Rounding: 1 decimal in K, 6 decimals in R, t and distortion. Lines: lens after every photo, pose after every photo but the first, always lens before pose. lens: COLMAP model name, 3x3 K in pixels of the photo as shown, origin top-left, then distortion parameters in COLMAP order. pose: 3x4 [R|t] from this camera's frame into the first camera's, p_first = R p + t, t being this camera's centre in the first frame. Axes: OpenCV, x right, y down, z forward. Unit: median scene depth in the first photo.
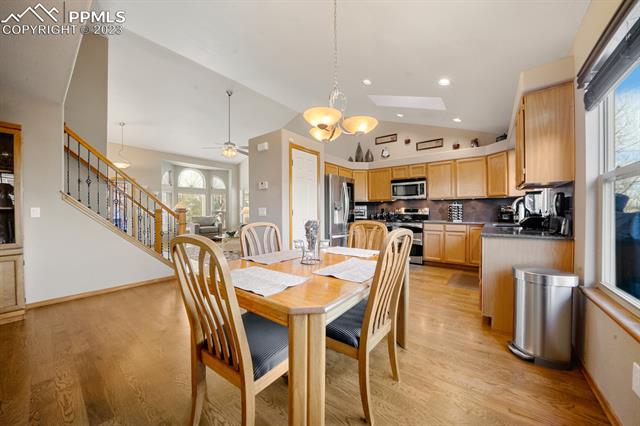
lens RADIAL K [[230.3, 0, 320.0], [0, 230.3, 213.0], [0, 0, 1]] dist [-0.041047, -0.000023]
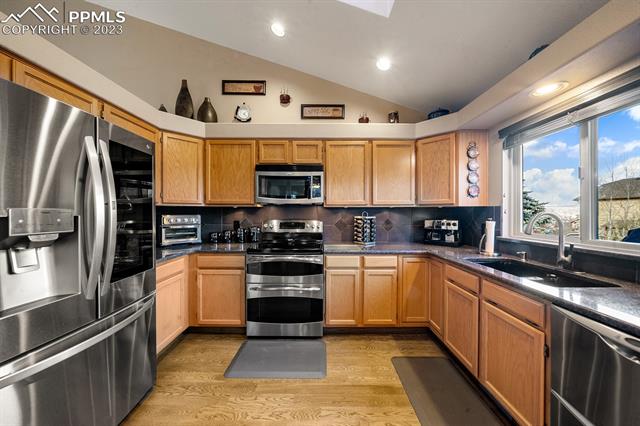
lens RADIAL K [[220.0, 0, 320.0], [0, 220.0, 213.0], [0, 0, 1]] dist [-0.015186, -0.000074]
pose [[0.781695, 0.005725, 0.623635, 0.136437], [-0.001273, 0.999970, -0.007584, -0.039867], [-0.623660, 0.005134, 0.781679, 0.599761]]
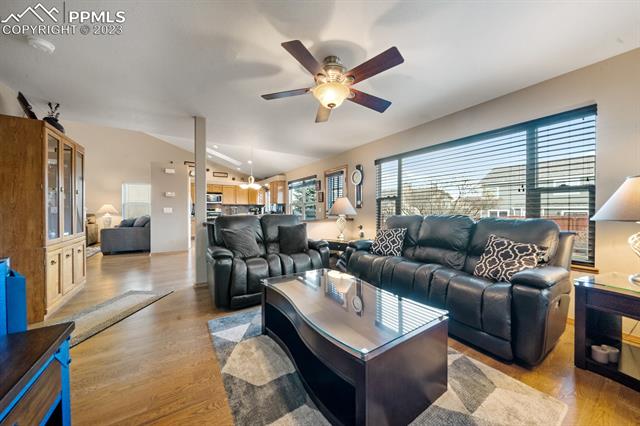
lens RADIAL K [[220.0, 0, 320.0], [0, 220.0, 213.0], [0, 0, 1]] dist [-0.015186, -0.000074]
pose [[0.319274, -0.007732, 0.947631, -1.034215], [0.005765, 0.999964, 0.006217, 0.008363], [-0.947645, 0.003478, 0.319307, -0.382652]]
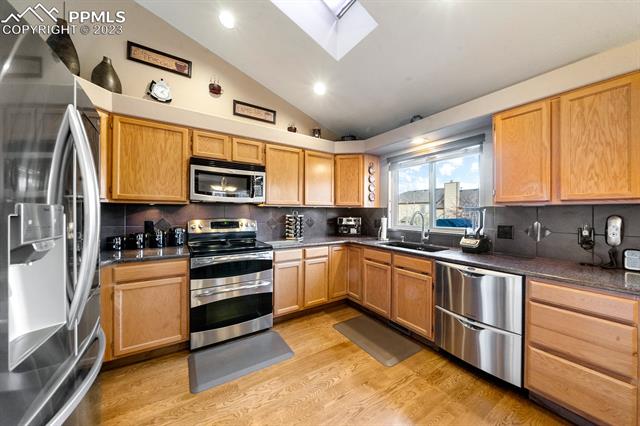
lens RADIAL K [[220.0, 0, 320.0], [0, 220.0, 213.0], [0, 0, 1]] dist [-0.015186, -0.000074]
pose [[0.313811, 0.004460, 0.949475, -0.005931], [0.000307, 0.999988, -0.004799, -0.038462], [-0.949485, 0.001797, 0.313806, 0.698565]]
